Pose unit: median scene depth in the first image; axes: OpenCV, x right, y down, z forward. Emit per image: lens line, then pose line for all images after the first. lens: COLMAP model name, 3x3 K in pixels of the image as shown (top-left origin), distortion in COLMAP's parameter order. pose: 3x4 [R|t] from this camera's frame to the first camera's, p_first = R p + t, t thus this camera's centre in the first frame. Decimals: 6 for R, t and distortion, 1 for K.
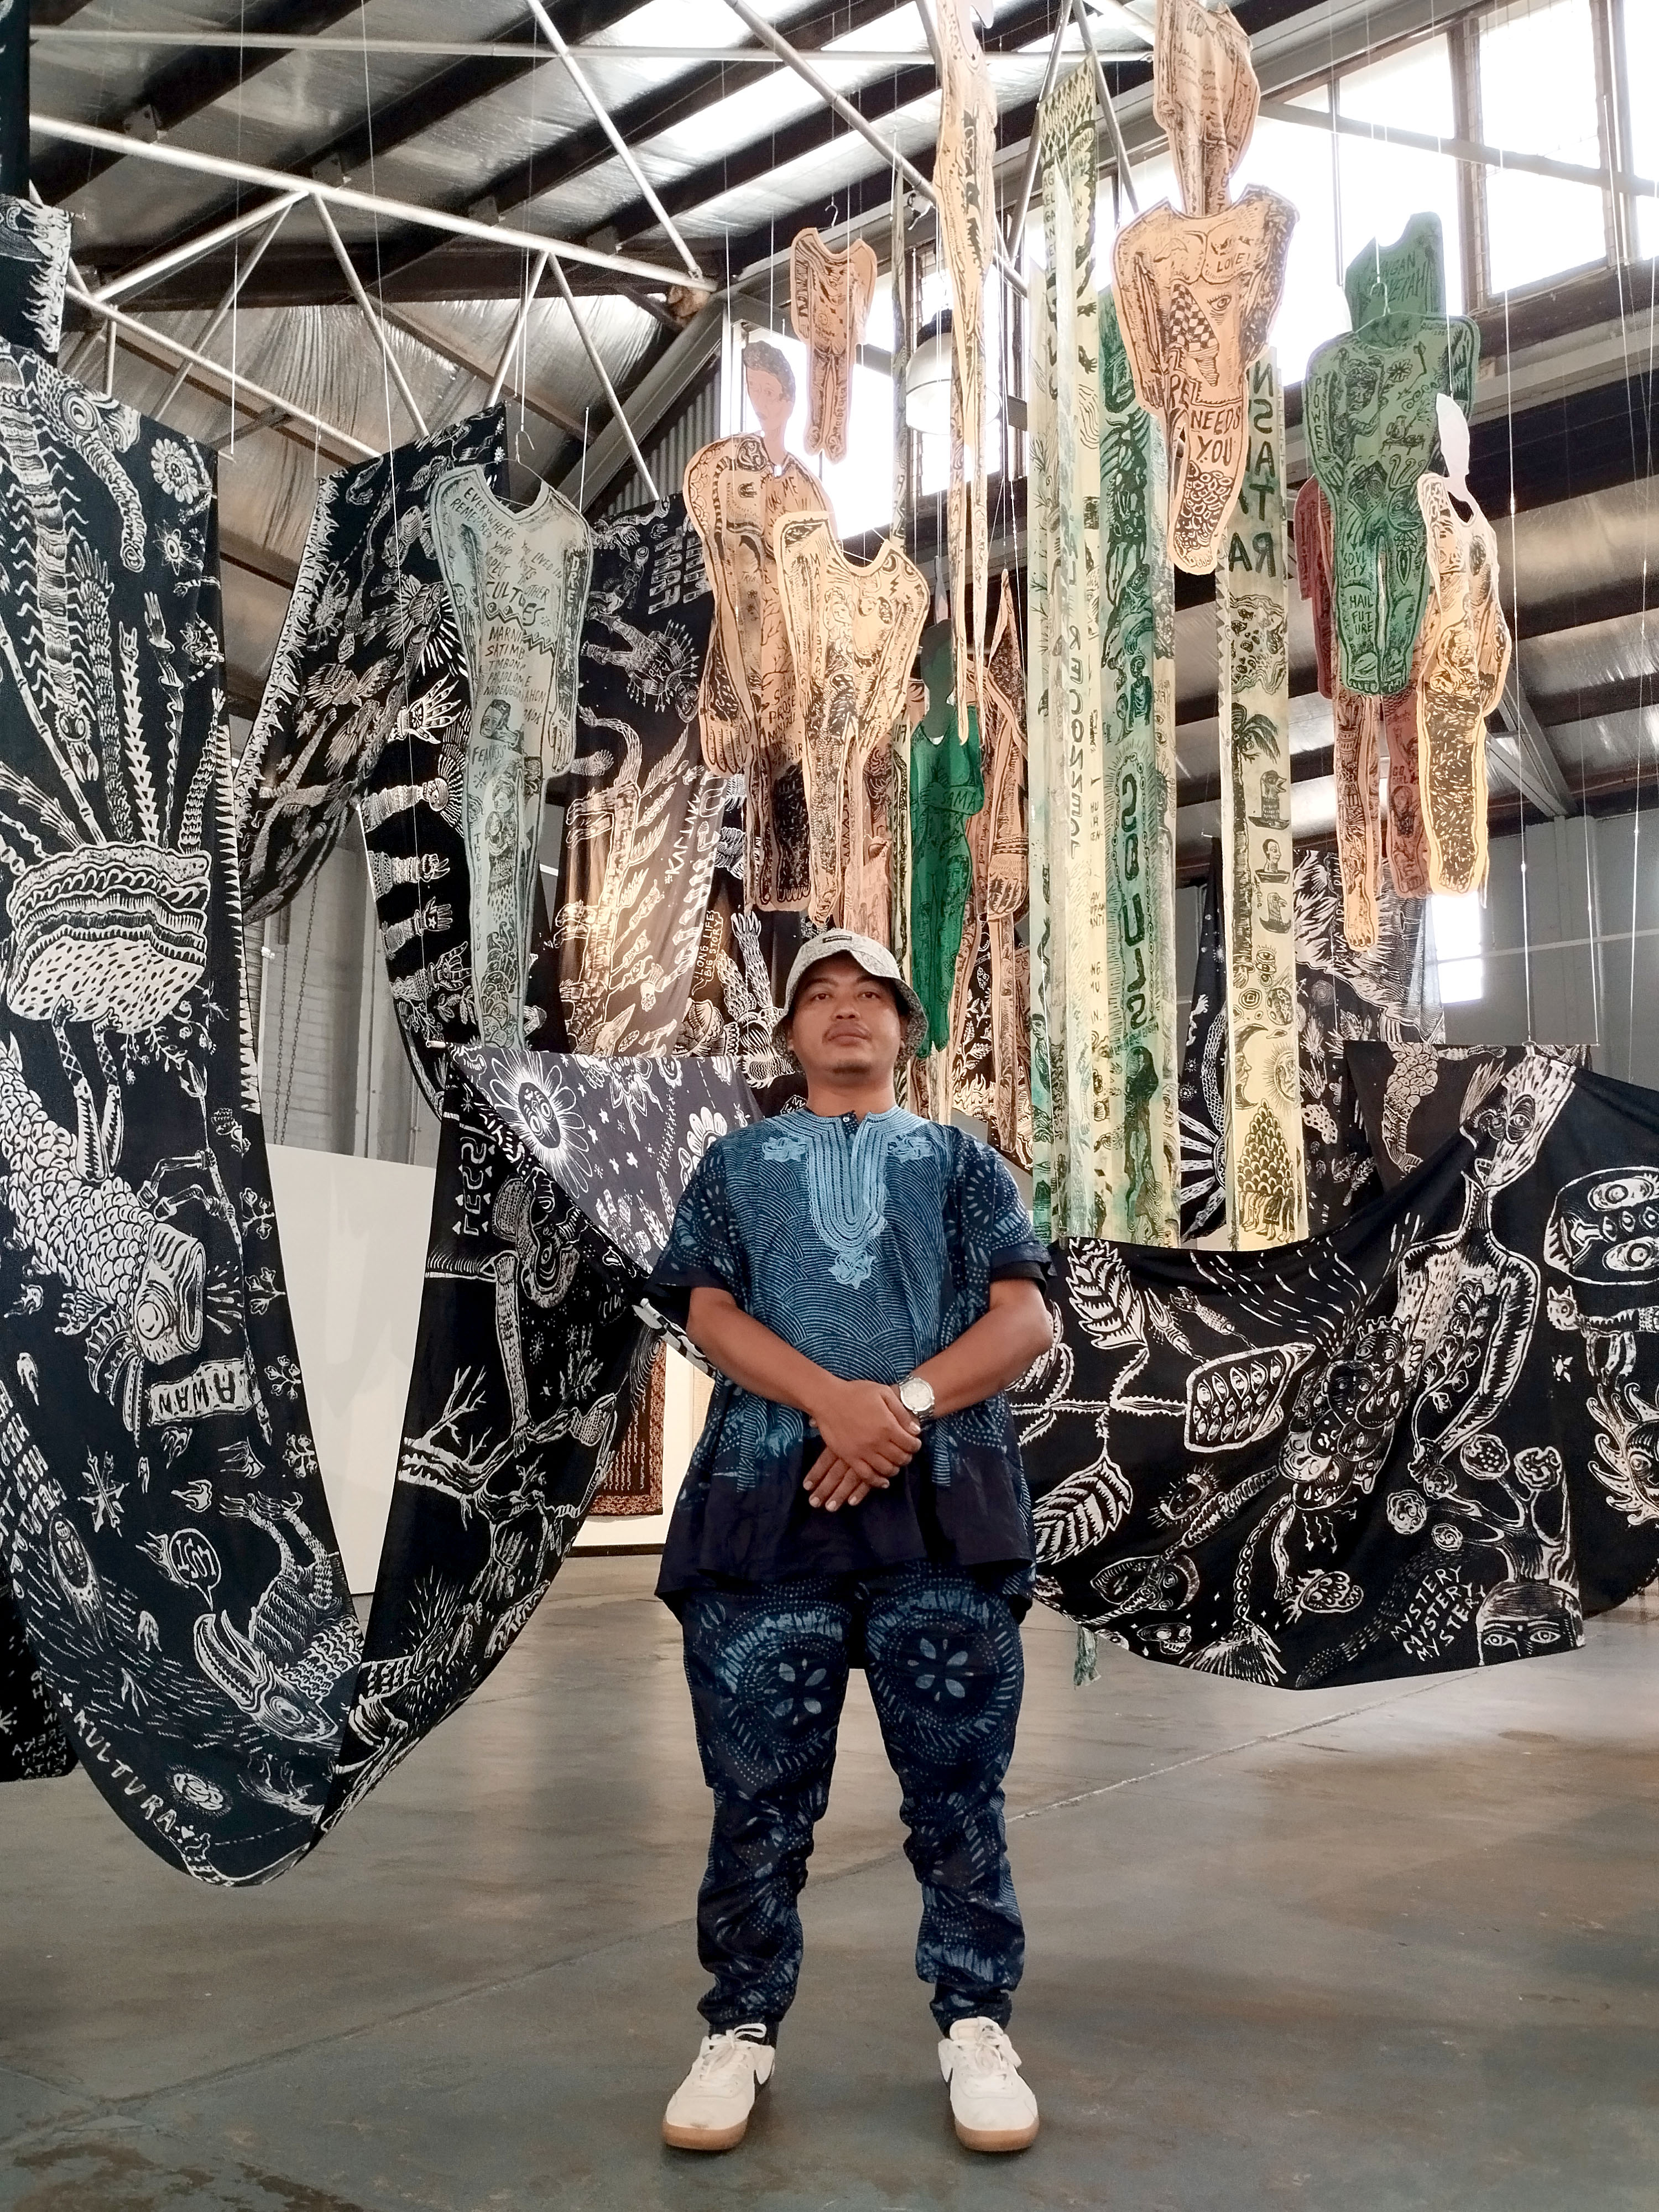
lens RADIAL K [[1861.9, 0, 829.5], [0, 1861.9, 1106.0], [0, 0, 1]] dist [0.044408, -0.019504]
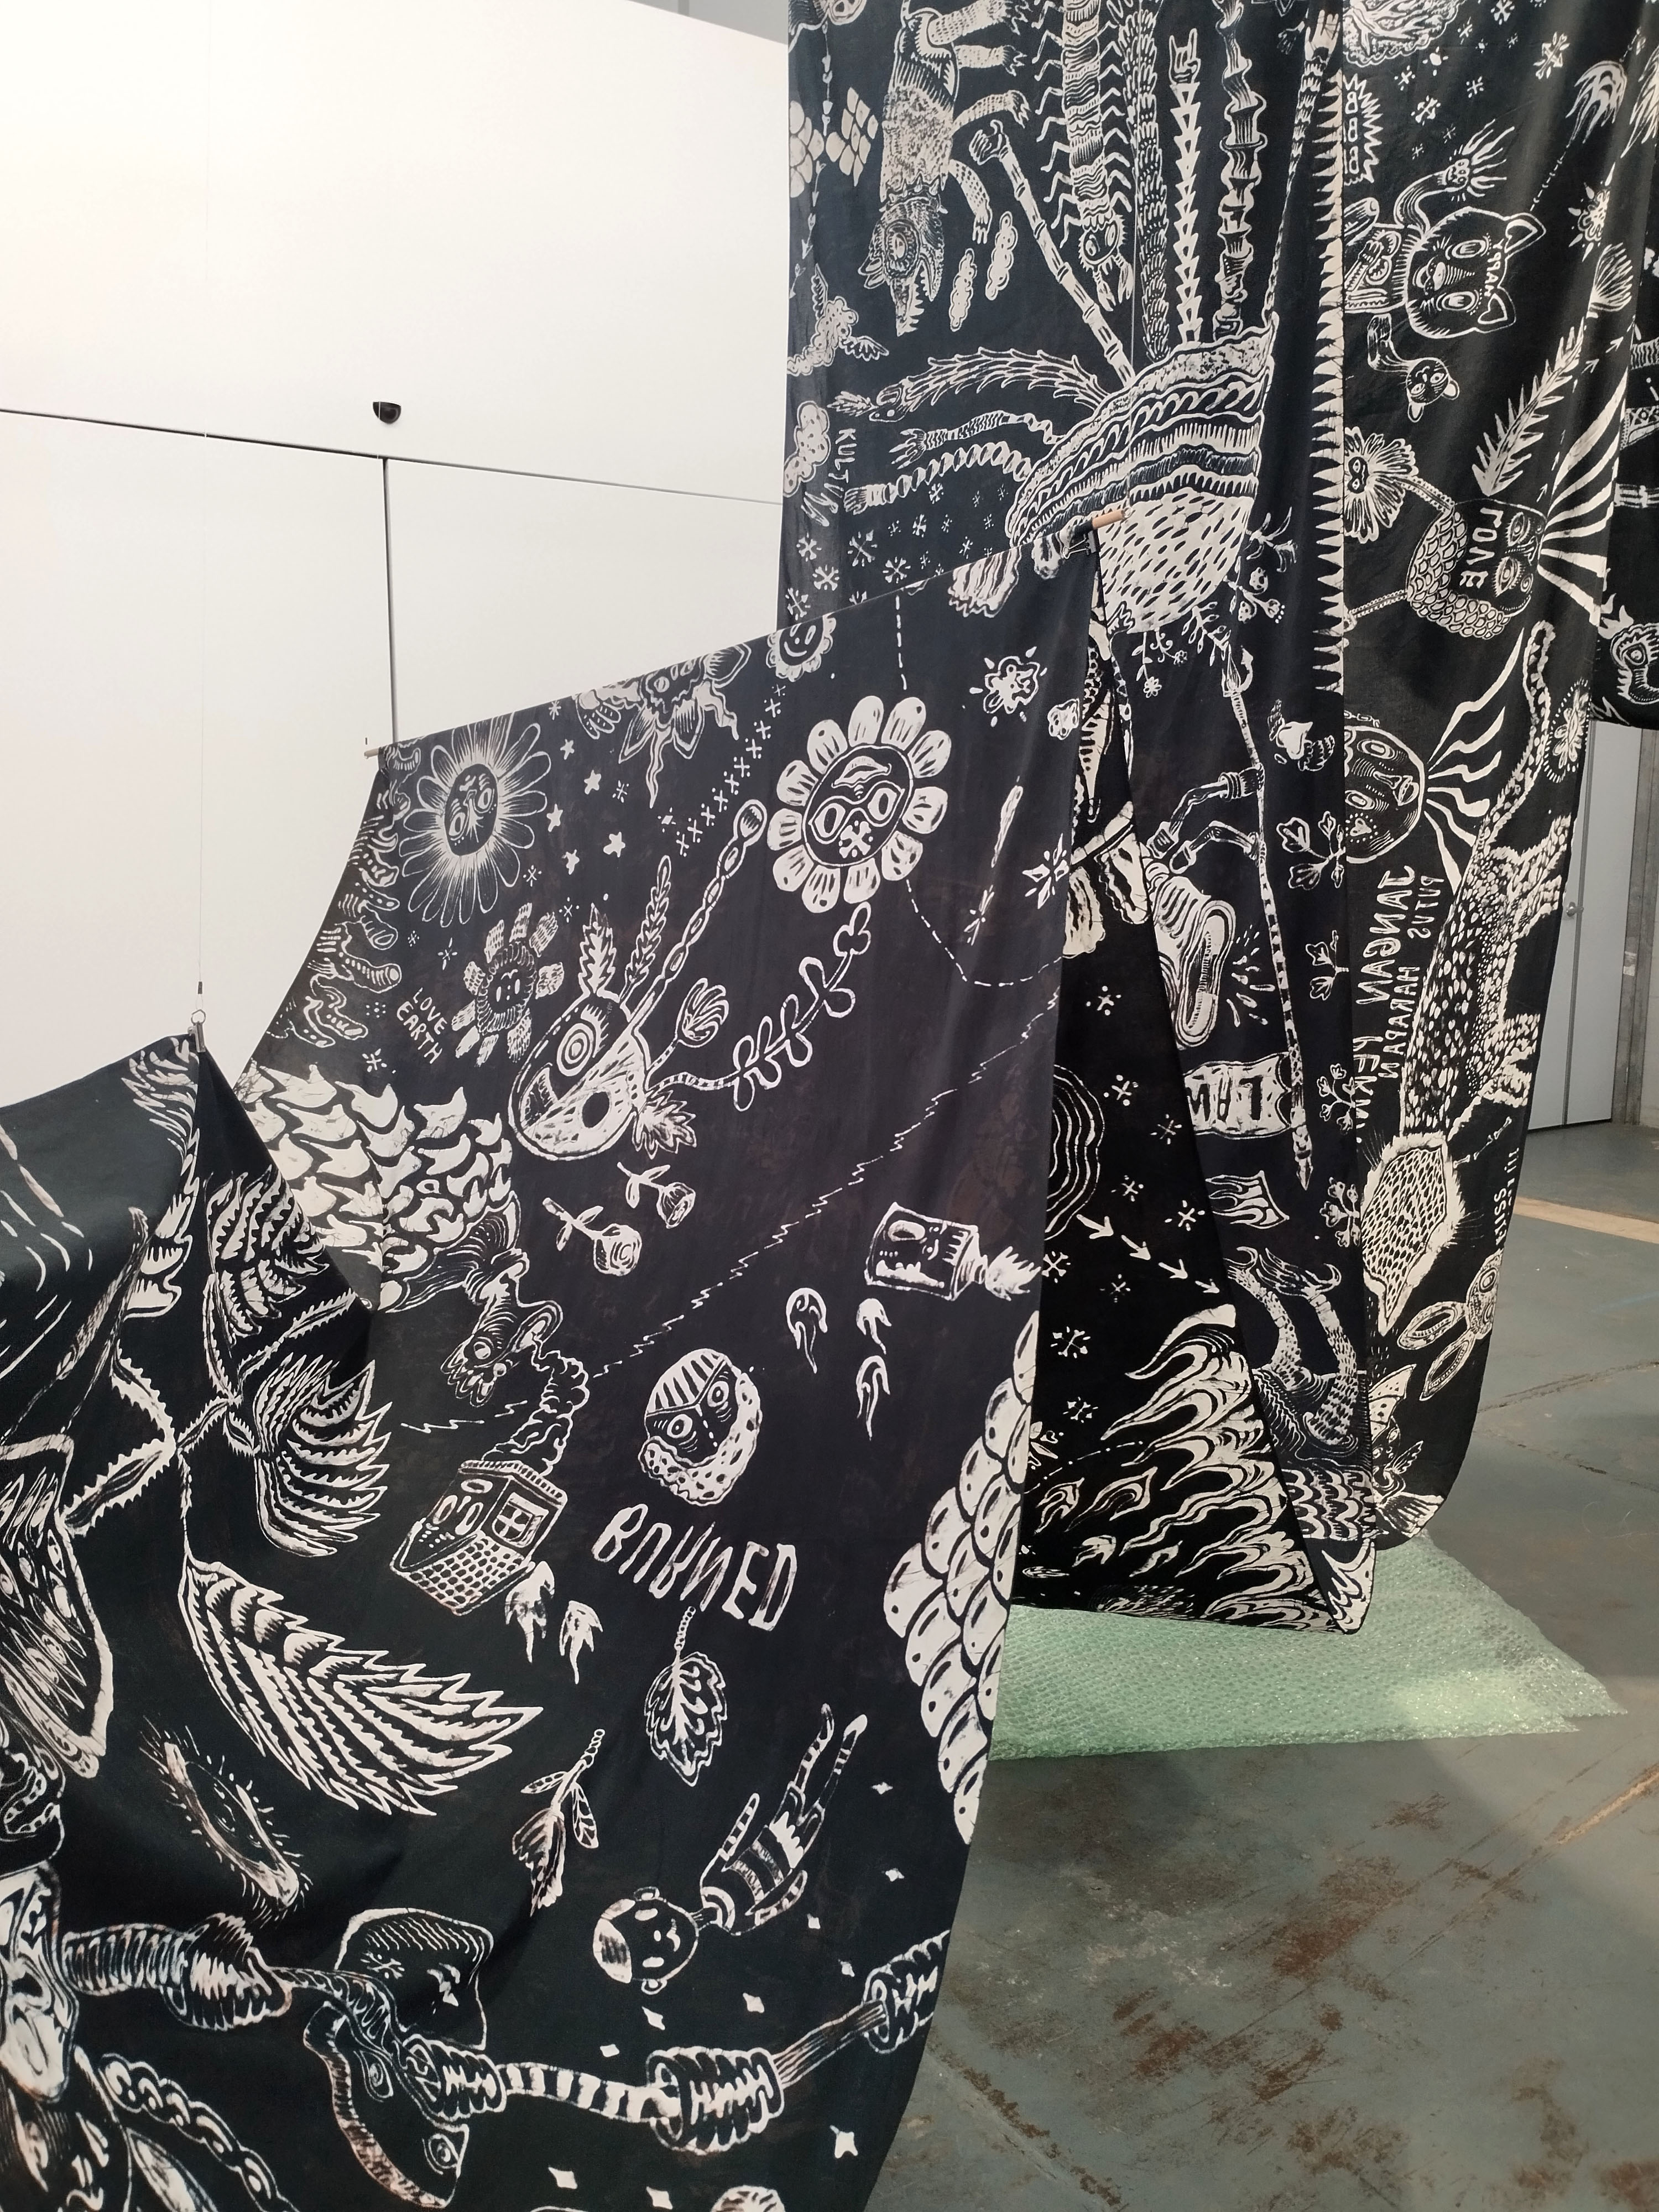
lens RADIAL K [[1861.9, 0, 829.5], [0, 1861.9, 1106.0], [0, 0, 1]] dist [0.044408, -0.019504]
pose [[-0.336590, 0.139198, -0.931306, 0.411787], [0.148516, 0.984483, 0.093470, 0.062268], [0.929866, -0.106853, -0.352040, 1.118868]]
